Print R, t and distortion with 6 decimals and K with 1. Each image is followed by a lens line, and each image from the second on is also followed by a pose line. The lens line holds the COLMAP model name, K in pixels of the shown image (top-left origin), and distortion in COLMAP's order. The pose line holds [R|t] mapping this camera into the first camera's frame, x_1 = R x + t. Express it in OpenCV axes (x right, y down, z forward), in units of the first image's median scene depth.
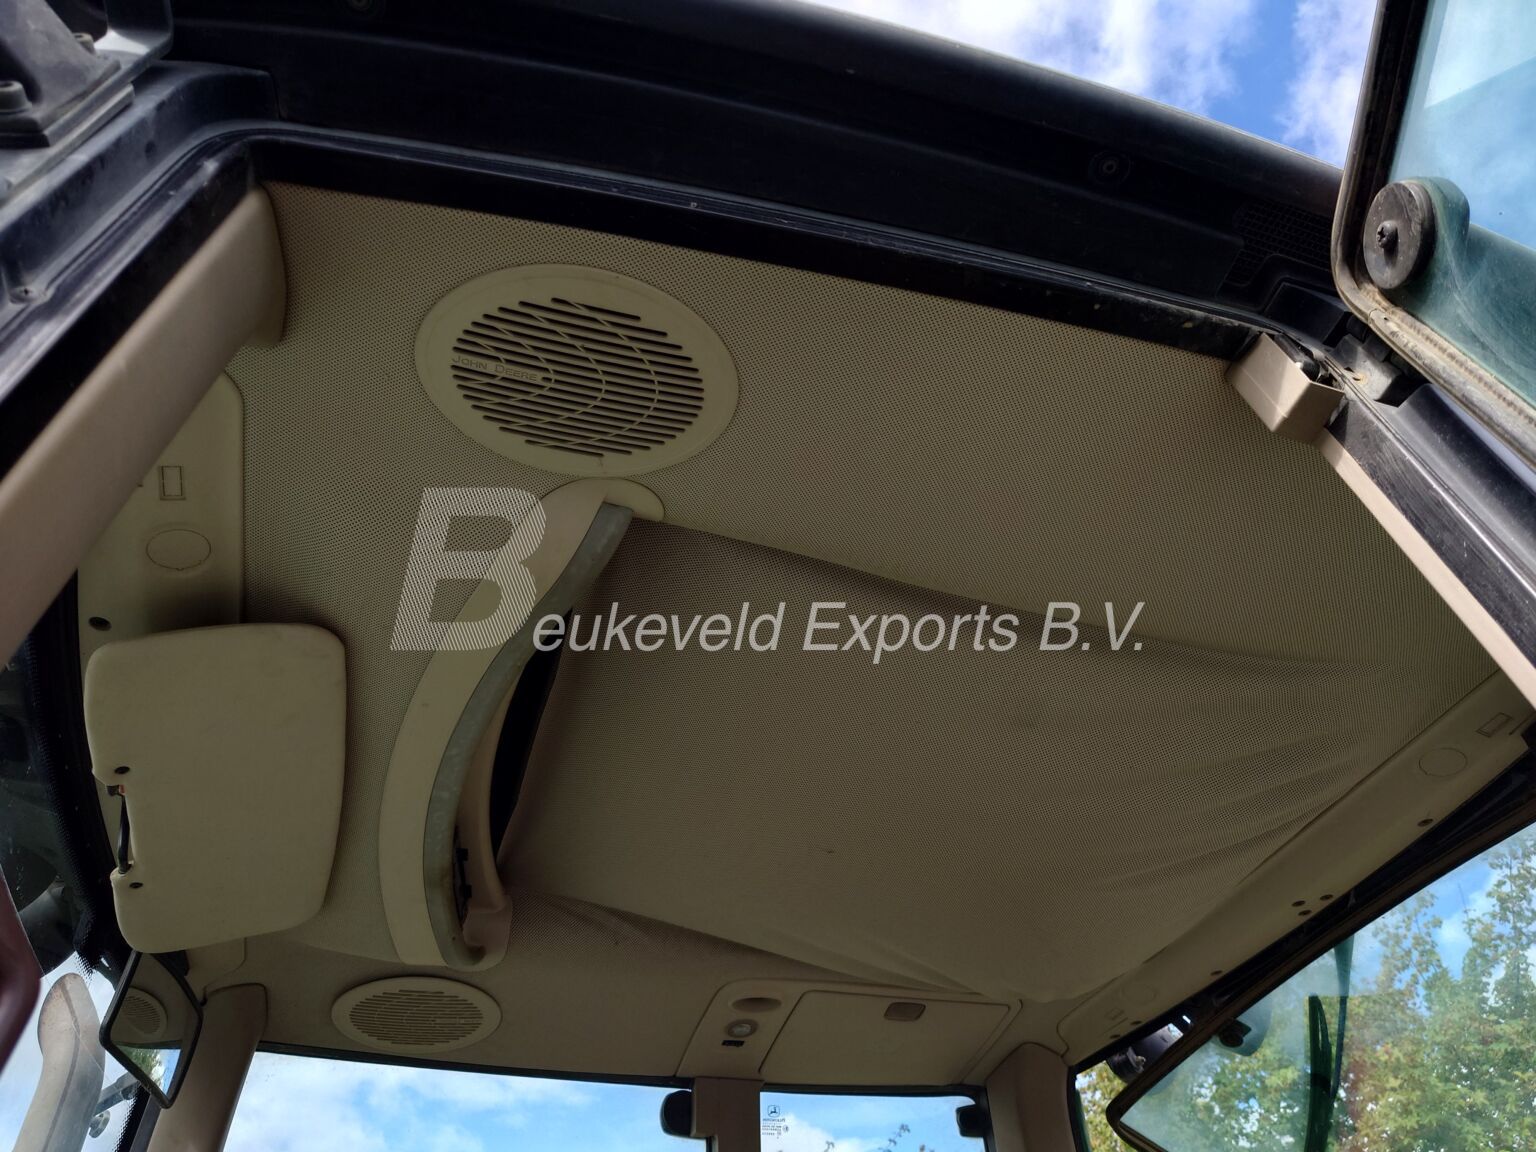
lens RADIAL K [[1165.2, 0, 768.0], [0, 1165.2, 576.0], [0, 0, 1]] dist [-0.007561, 0.000024]
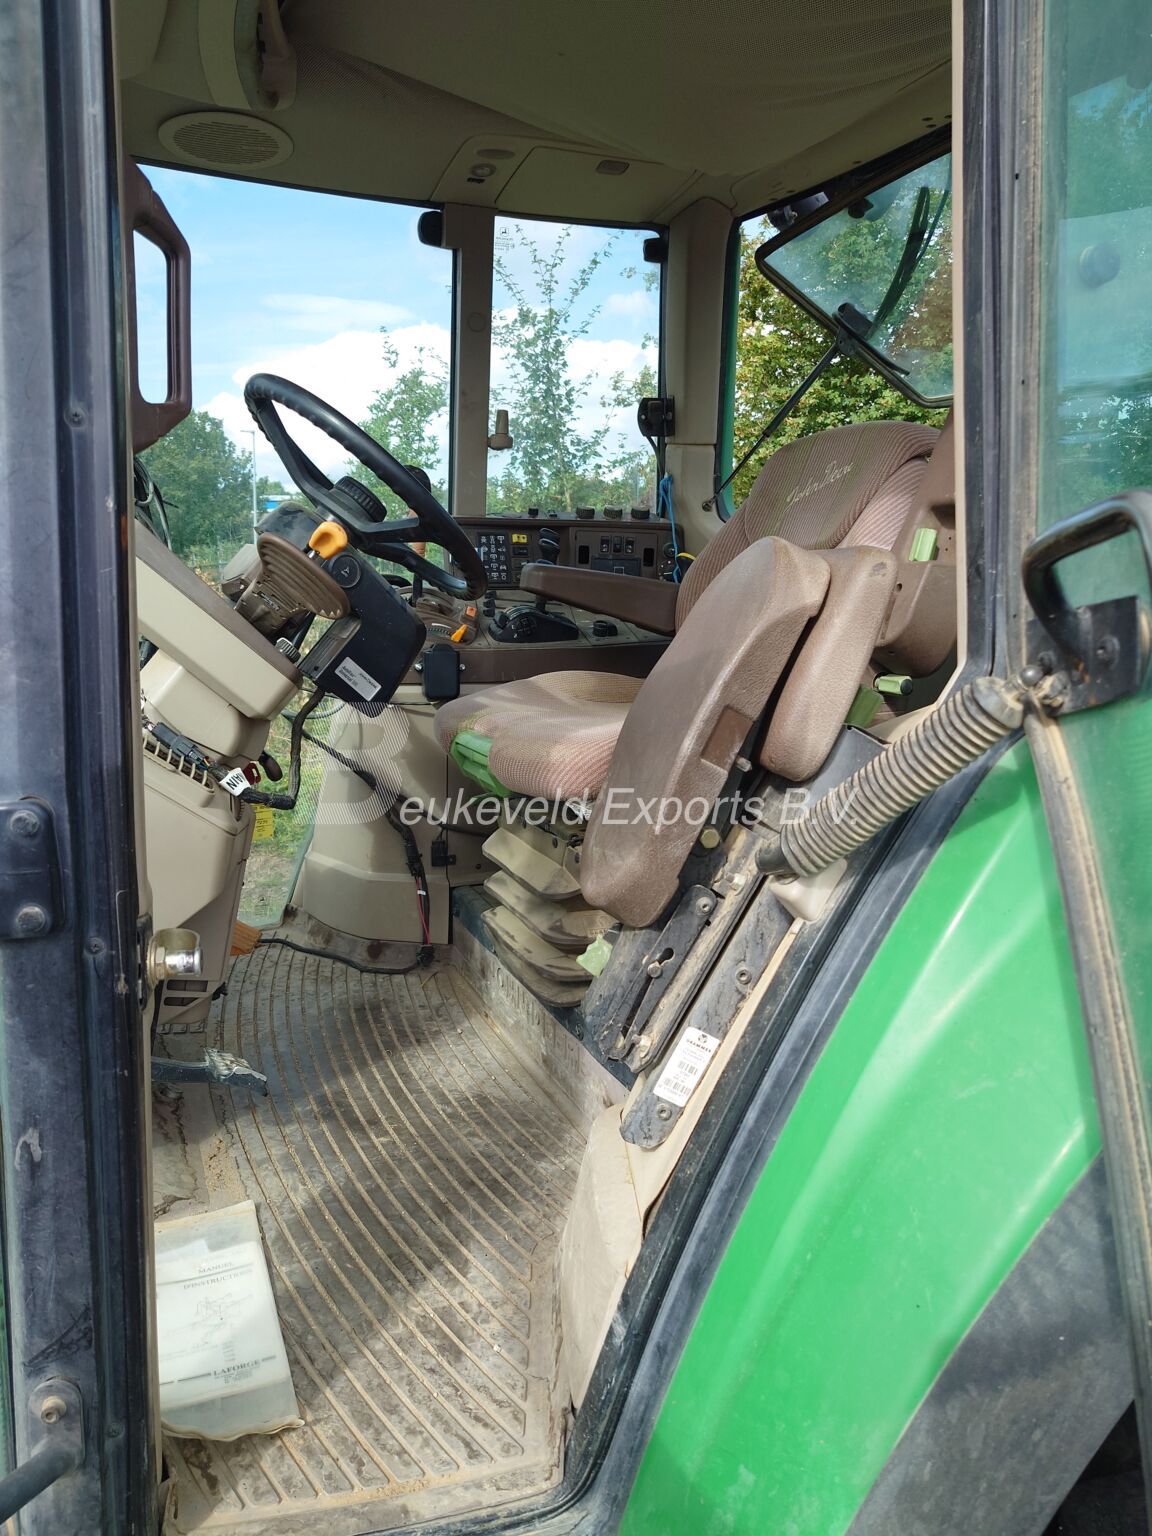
lens RADIAL K [[1165.2, 0, 543.2], [0, 1165.2, 768.9], [0, 0, 1]] dist [-0.007561, 0.000024]
pose [[0.996534, 0.054076, 0.063209, -0.002024], [-0.083085, 0.609870, 0.788135, -0.219825], [0.004070, -0.790655, 0.612249, -0.296495]]
